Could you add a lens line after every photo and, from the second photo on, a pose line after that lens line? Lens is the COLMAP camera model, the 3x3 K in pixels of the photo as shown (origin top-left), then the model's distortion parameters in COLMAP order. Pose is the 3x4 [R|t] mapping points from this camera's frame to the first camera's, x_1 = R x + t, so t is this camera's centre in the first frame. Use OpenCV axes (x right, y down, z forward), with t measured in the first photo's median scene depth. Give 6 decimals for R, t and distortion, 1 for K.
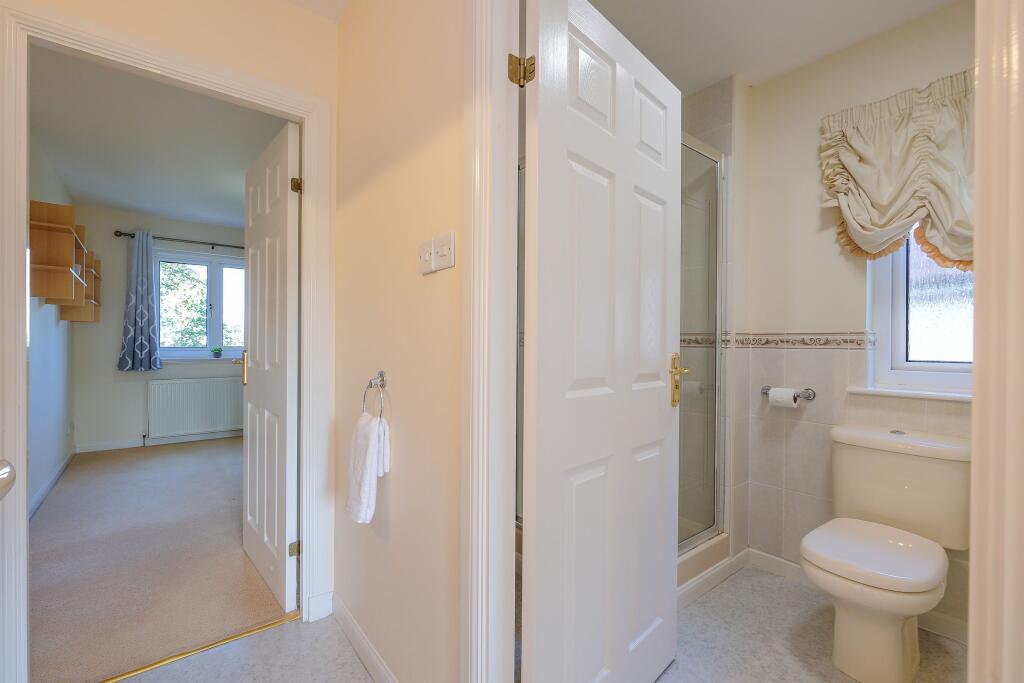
lens RADIAL K [[440.9, 0, 520.7], [0, 440.9, 345.6], [0, 0, 1]] dist [-0.003109, -0.000230]
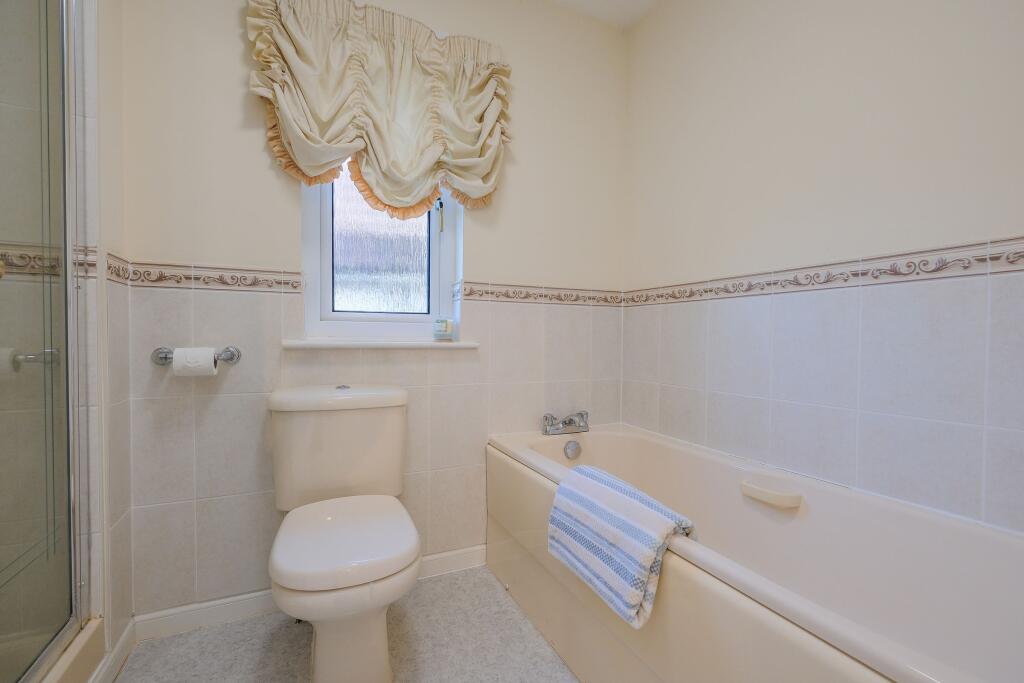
lens RADIAL K [[443.5, 0, 510.6], [0, 443.5, 346.8], [0, 0, 1]] dist [-0.001001, -0.000141]
pose [[0.245751, -0.024104, 0.969033, 0.077454], [0.000068, 0.999691, 0.024849, 0.085302], [-0.969333, -0.006041, 0.245677, 0.413244]]
